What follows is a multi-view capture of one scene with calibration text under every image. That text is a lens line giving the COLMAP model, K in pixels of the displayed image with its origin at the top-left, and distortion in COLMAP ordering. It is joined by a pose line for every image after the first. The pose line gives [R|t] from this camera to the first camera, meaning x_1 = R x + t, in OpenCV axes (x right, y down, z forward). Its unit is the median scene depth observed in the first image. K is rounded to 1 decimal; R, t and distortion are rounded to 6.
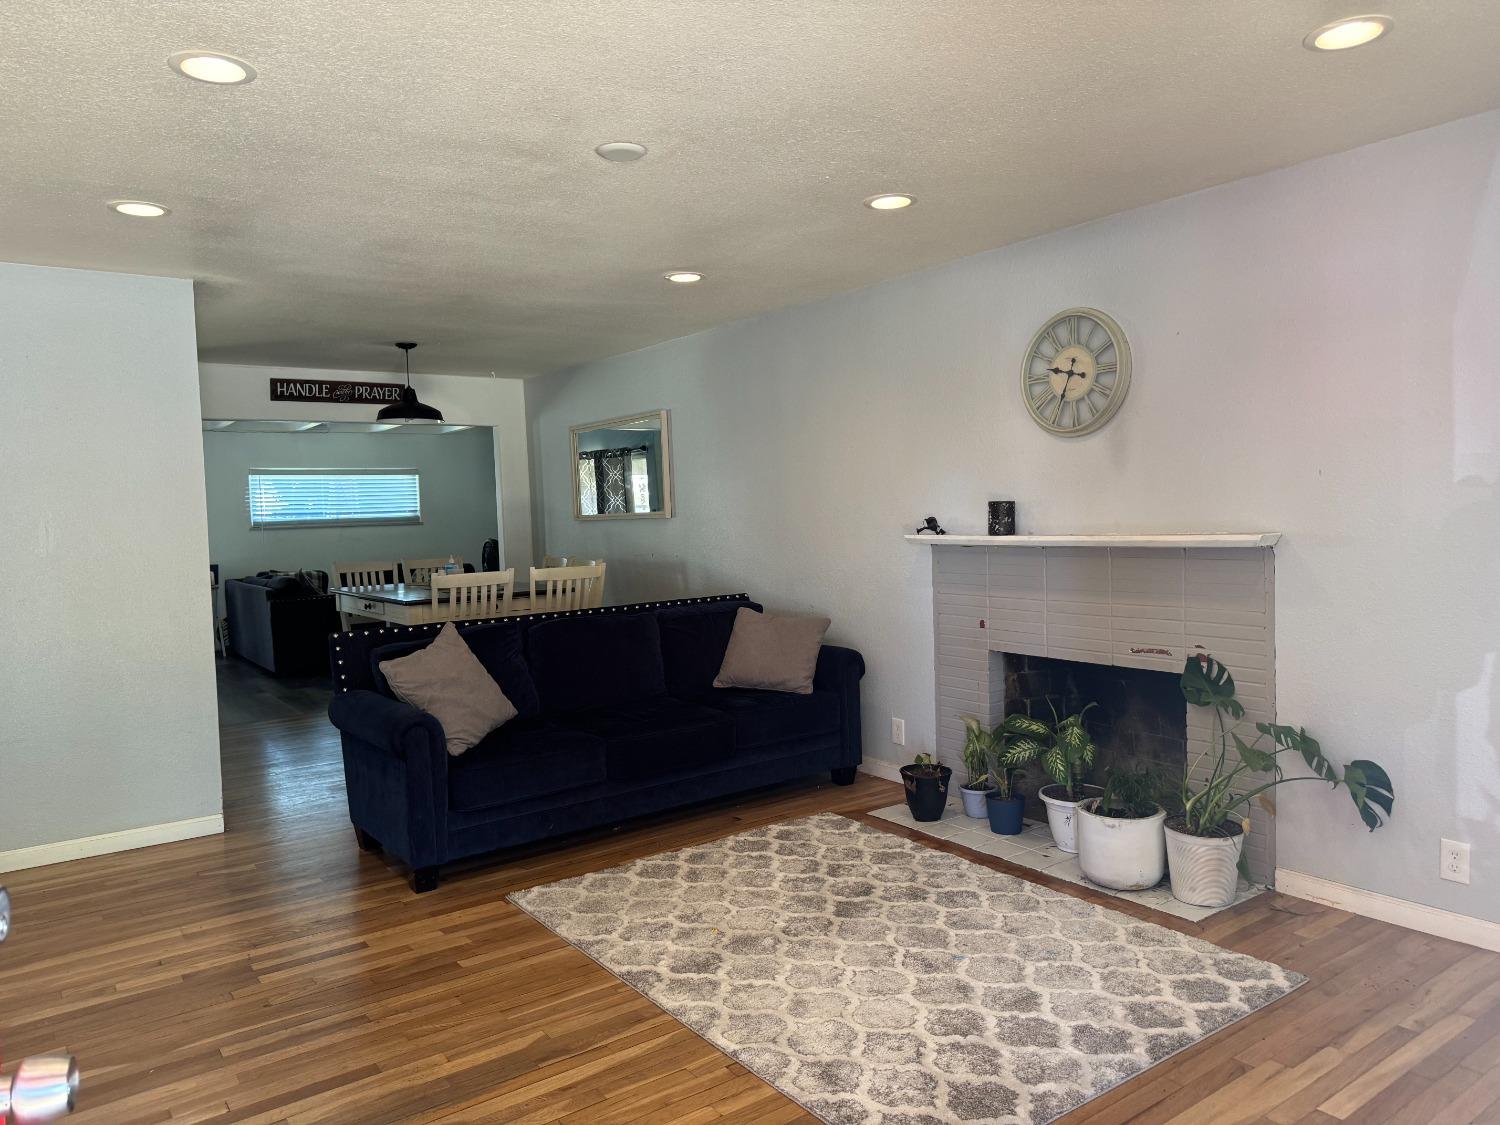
lens RADIAL K [[1068.2, 0, 745.3], [0, 1068.2, 566.2], [0, 0, 1]] dist [0.036010, -0.008894]
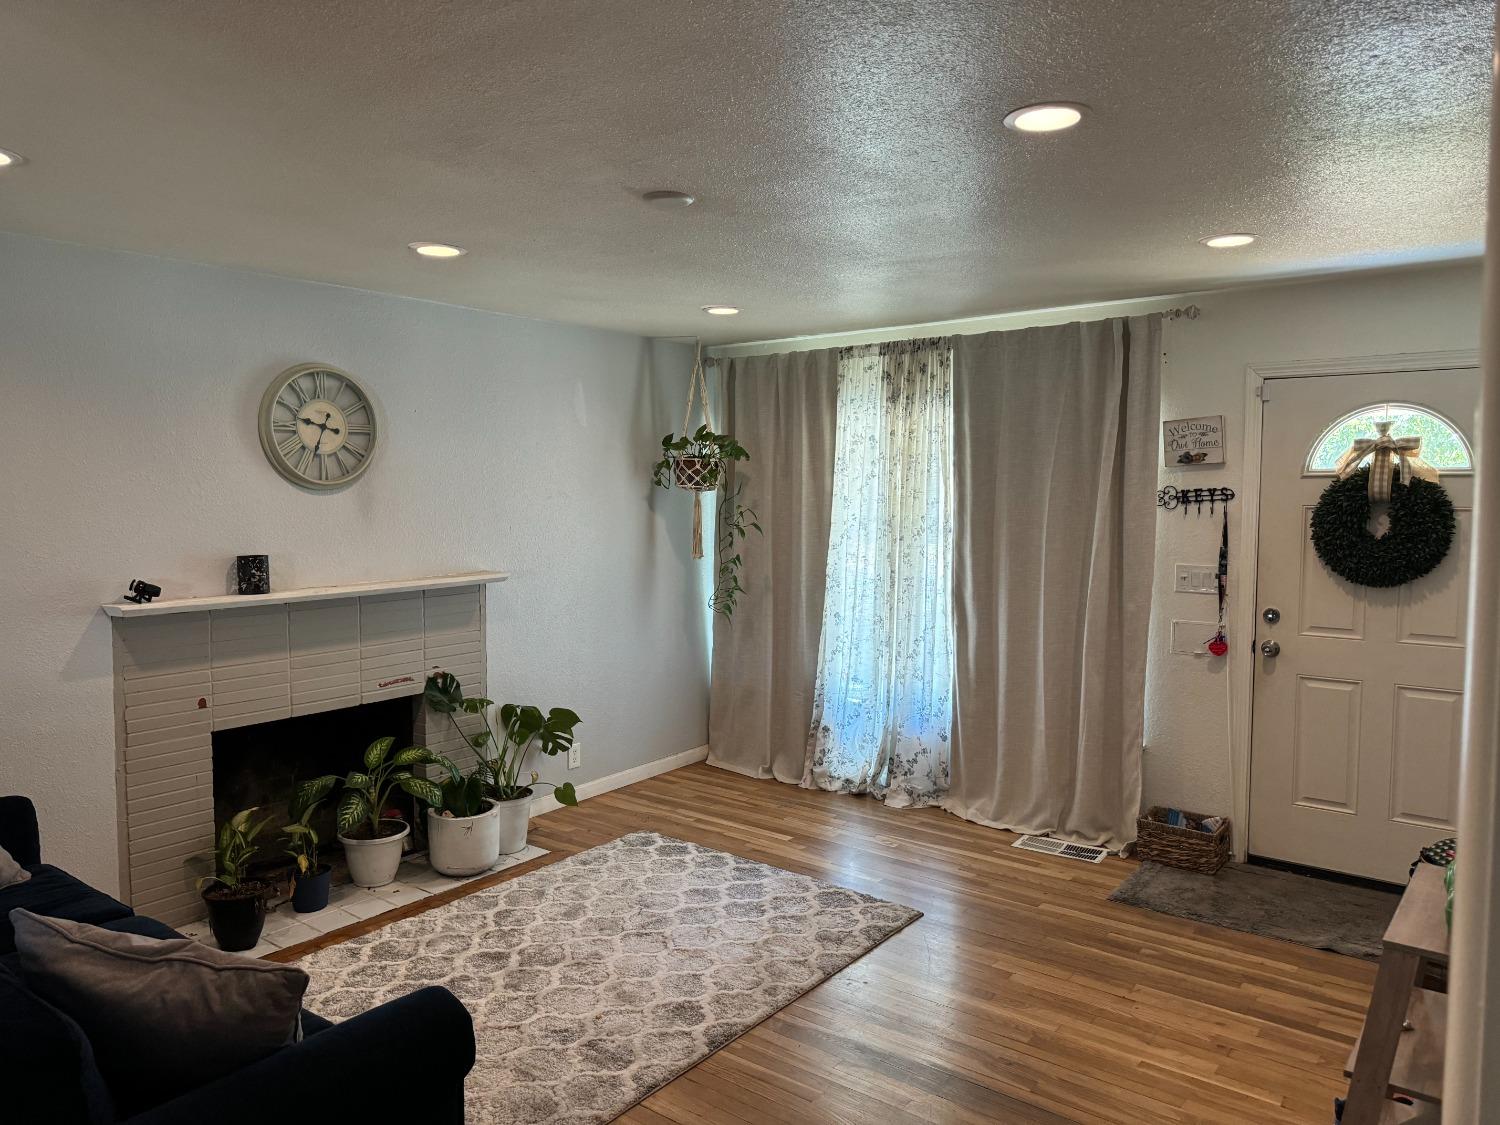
lens RADIAL K [[1068.2, 0, 745.1], [0, 1068.2, 564.3], [0, 0, 1]] dist [0.036010, -0.008894]
pose [[-0.284063, -0.036990, 0.958092, -0.839010], [0.070935, 0.995706, 0.059474, -0.089106], [-0.956178, 0.084856, -0.280220, 0.979238]]
